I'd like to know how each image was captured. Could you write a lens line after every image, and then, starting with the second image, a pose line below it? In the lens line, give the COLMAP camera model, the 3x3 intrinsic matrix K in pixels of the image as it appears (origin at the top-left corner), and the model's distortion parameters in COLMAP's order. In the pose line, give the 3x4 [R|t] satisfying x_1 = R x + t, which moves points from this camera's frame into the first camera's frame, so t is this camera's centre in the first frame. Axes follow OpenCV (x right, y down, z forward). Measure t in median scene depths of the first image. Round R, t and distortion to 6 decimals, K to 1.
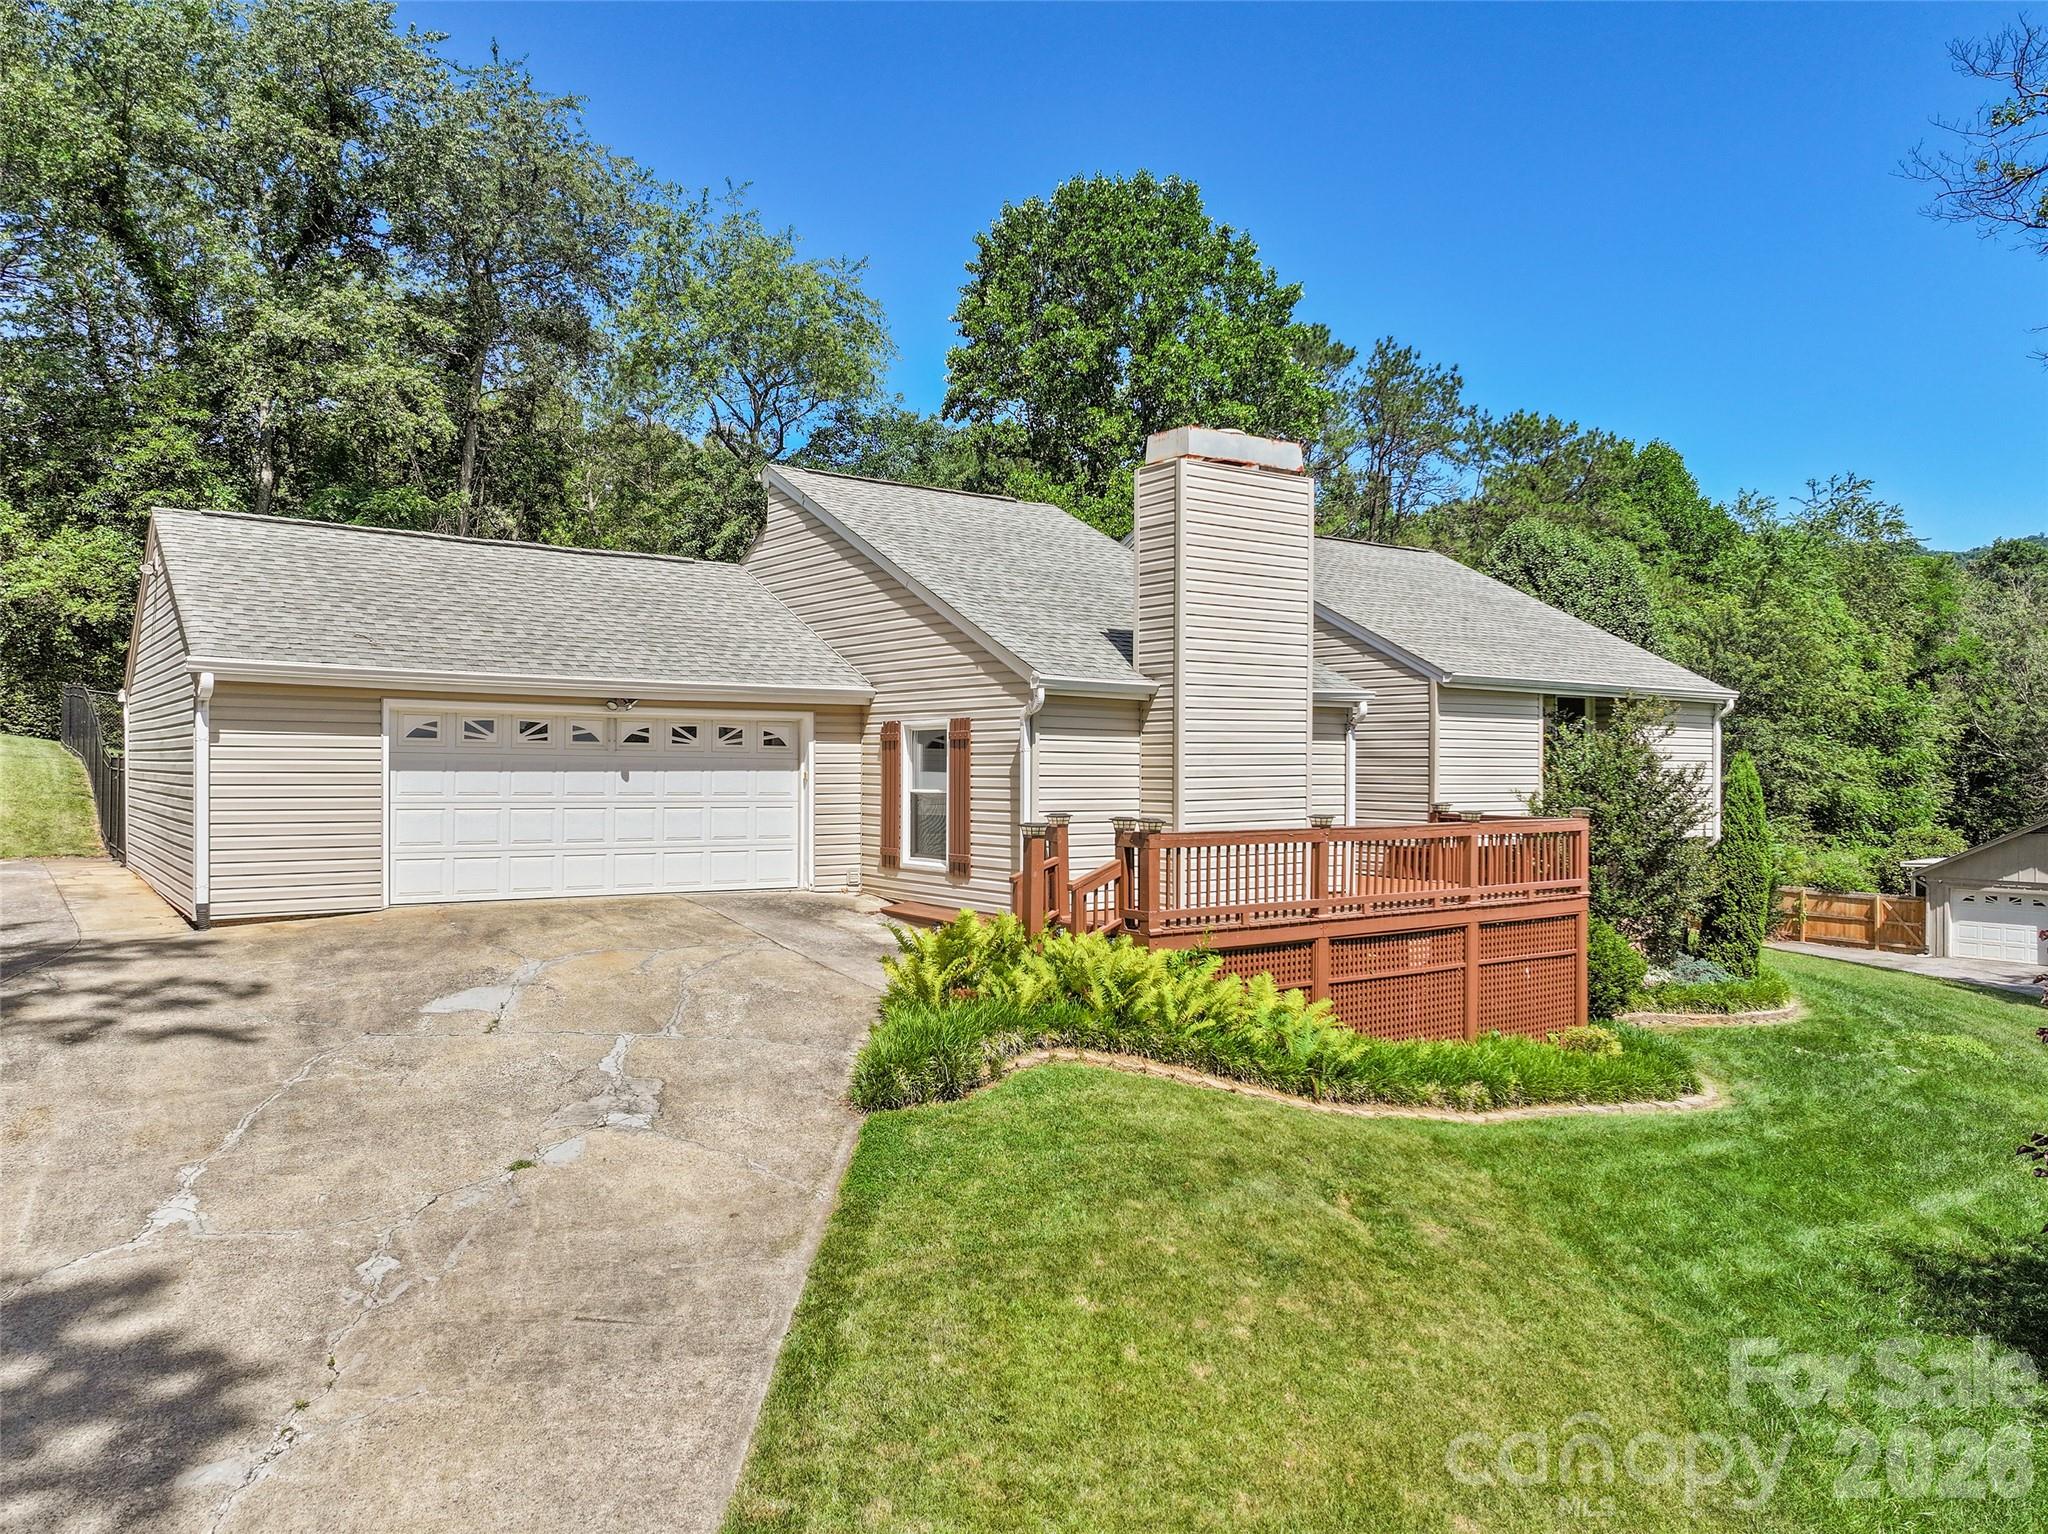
lens RADIAL K [[1443.9, 0, 1034.9], [0, 1443.9, 762.3], [0, 0, 1]] dist [0.000039, 0.011923]
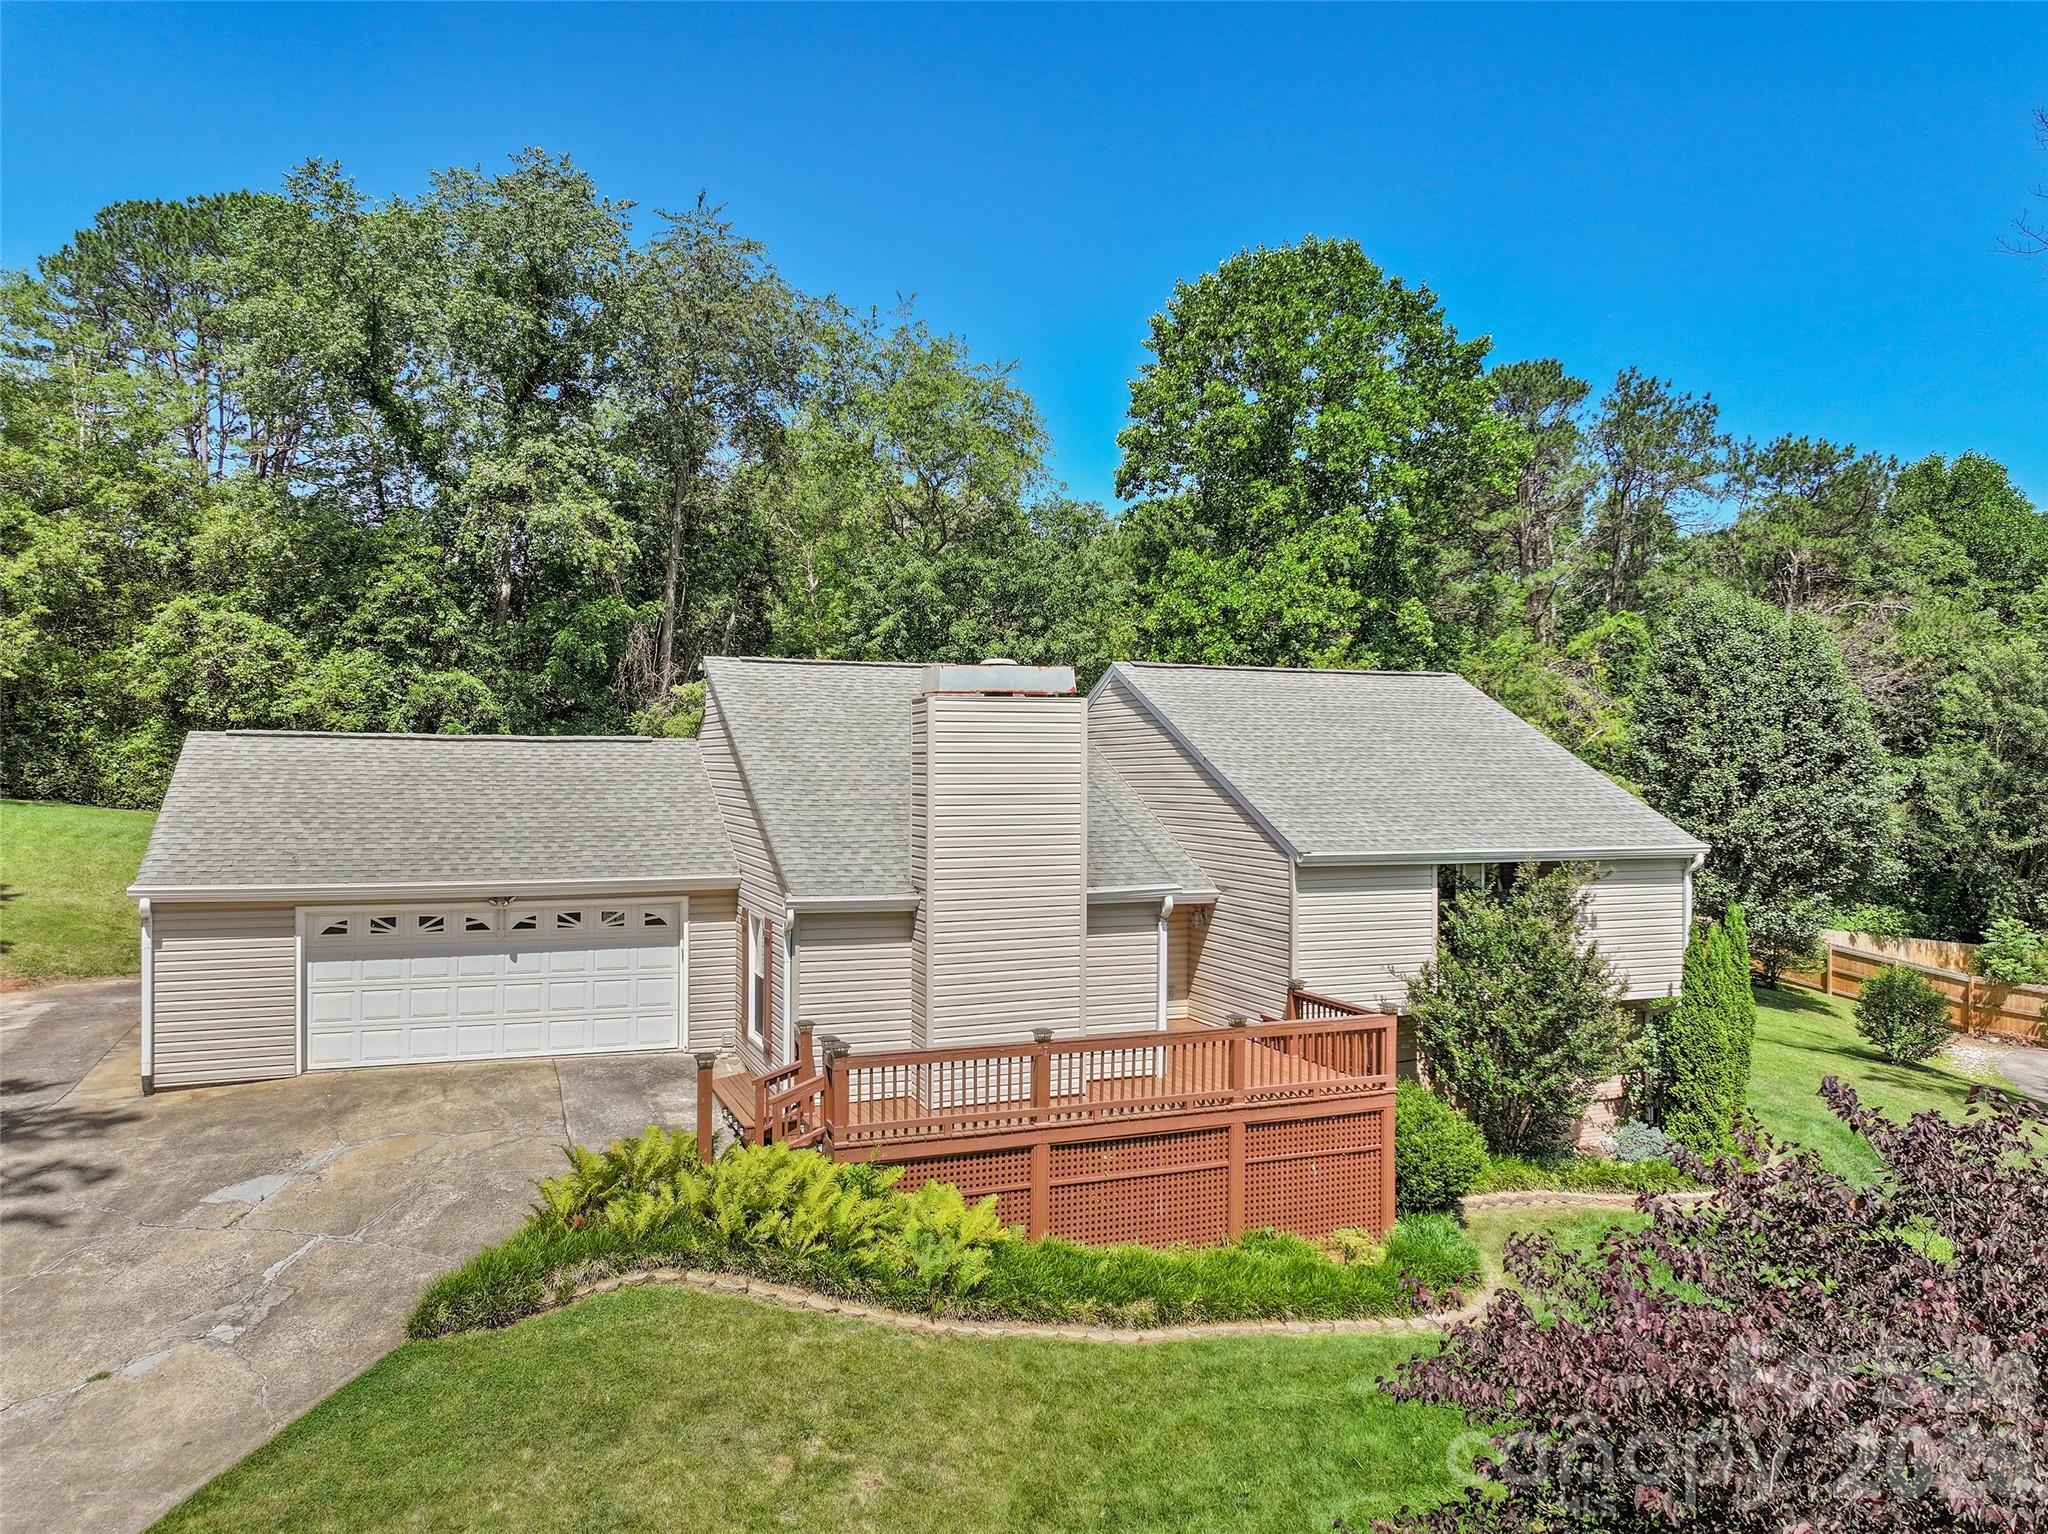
lens RADIAL K [[1443.9, 0, 1033.6], [0, 1443.9, 759.3], [0, 0, 1]] dist [0.000039, 0.011923]
pose [[0.968797, -0.001249, -0.247853, 0.352025], [0.000643, 0.999997, -0.002527, -0.124498], [0.247856, 0.002289, 0.968794, -0.036406]]
